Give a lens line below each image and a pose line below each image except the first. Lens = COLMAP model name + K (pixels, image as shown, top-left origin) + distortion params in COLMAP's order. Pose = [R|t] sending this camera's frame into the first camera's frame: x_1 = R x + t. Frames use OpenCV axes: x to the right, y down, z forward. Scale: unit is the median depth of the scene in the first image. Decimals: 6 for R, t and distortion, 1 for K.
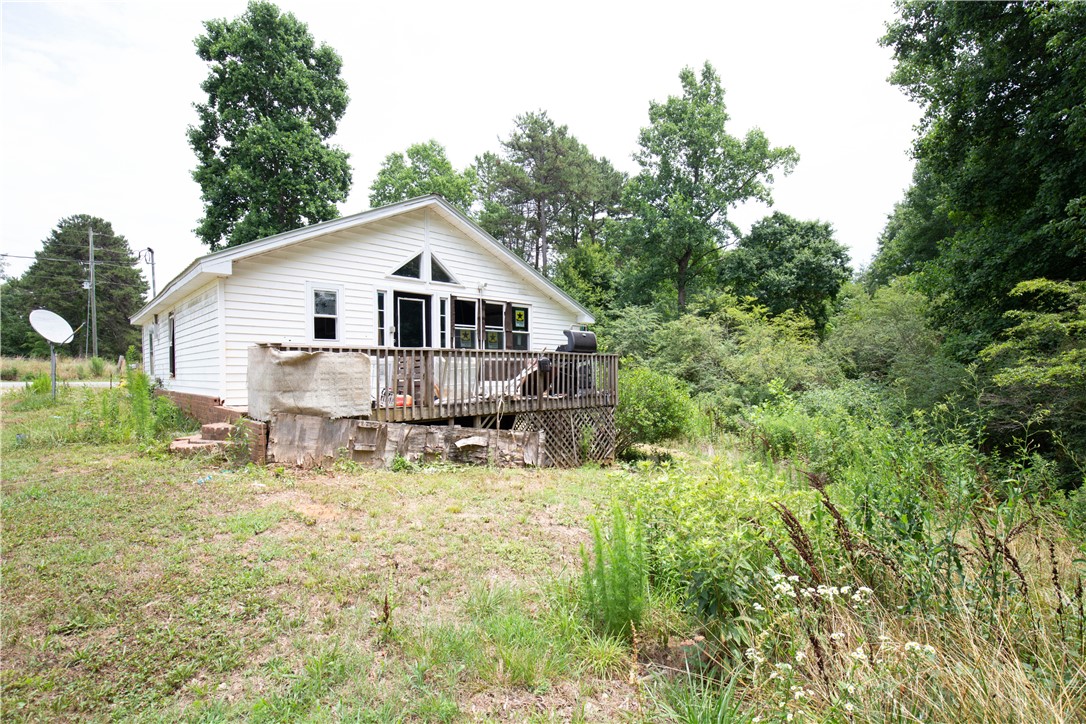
lens RADIAL K [[514.3, 0, 543.0], [0, 514.3, 362.0], [0, 0, 1]] dist [-0.037462, 0.024580]
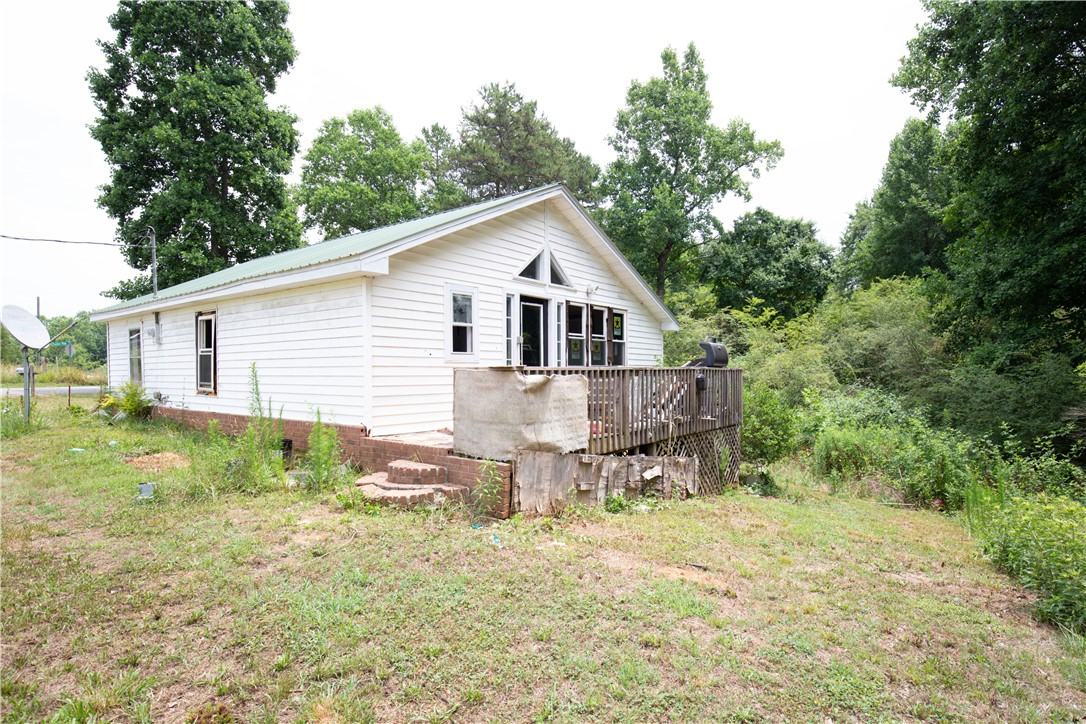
lens RADIAL K [[567.5, 0, 543.0], [0, 567.5, 362.0], [0, 0, 1]] dist [-0.026472, 0.016292]
pose [[0.989367, 0.005745, 0.145328, -0.115860], [-0.006208, 0.999977, 0.002733, -0.008637], [-0.145309, -0.003606, 0.989380, 0.016446]]
